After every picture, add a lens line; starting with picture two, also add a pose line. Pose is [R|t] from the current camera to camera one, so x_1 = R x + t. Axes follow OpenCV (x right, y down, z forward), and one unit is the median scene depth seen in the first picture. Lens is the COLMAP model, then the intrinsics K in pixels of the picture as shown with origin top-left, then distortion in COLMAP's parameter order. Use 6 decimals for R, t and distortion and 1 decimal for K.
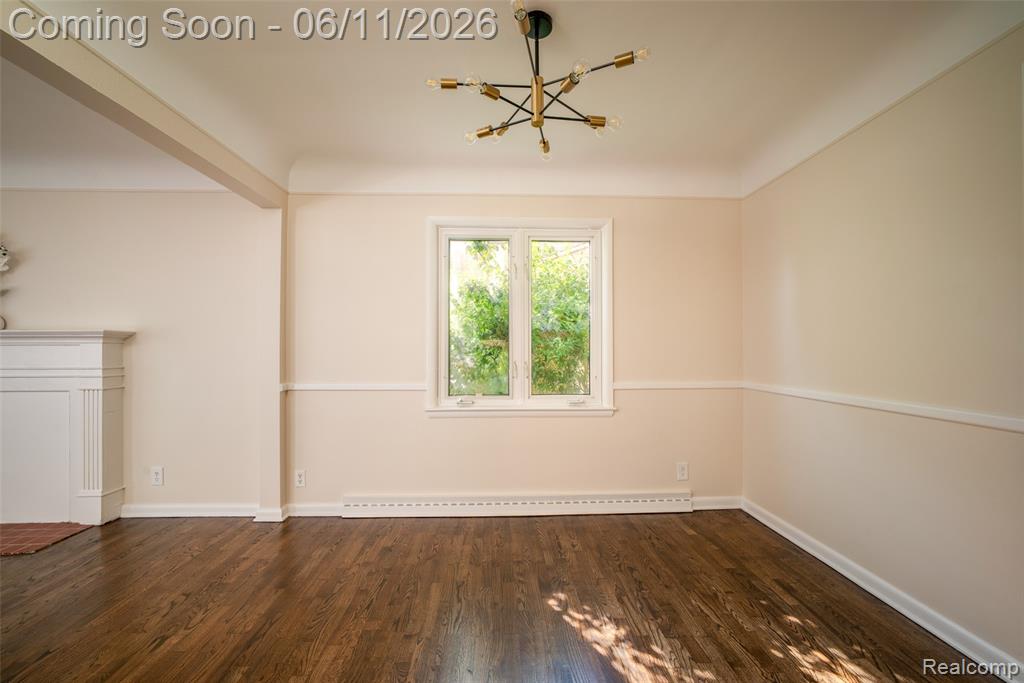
lens RADIAL K [[432.5, 0, 519.6], [0, 432.5, 346.0], [0, 0, 1]] dist [-0.010594, 0.003255]
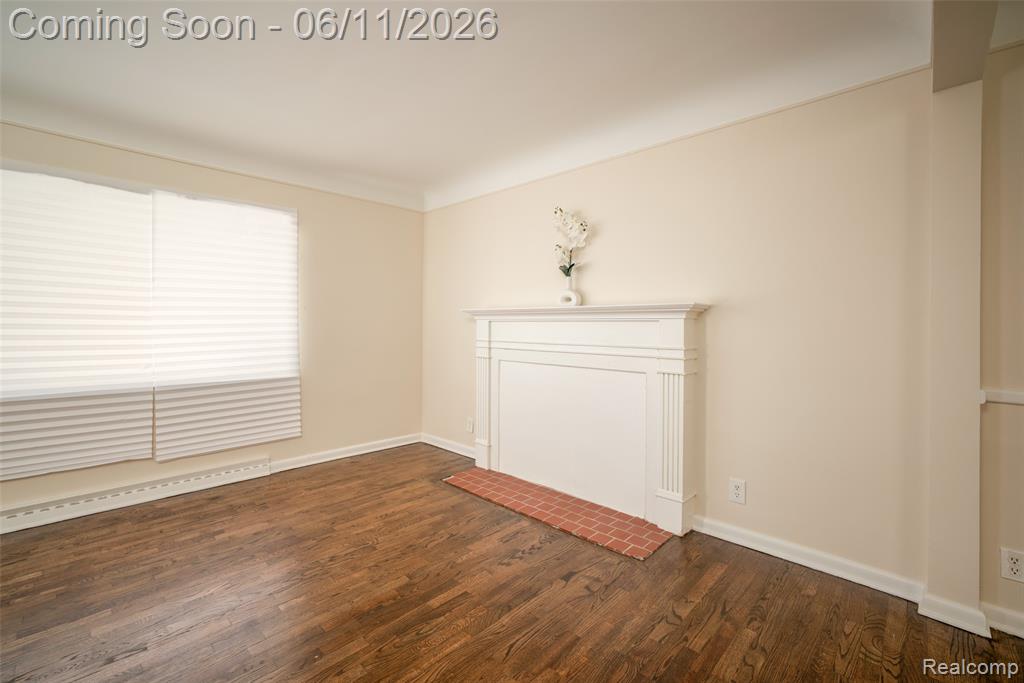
lens RADIAL K [[432.5, 0, 507.6], [0, 432.5, 337.4], [0, 0, 1]] dist [-0.010594, 0.003255]
pose [[0.691976, 0.024517, -0.721504, -0.608169], [-0.004806, 0.999557, 0.029355, 0.006467], [0.721905, -0.016845, 0.691787, 0.179498]]
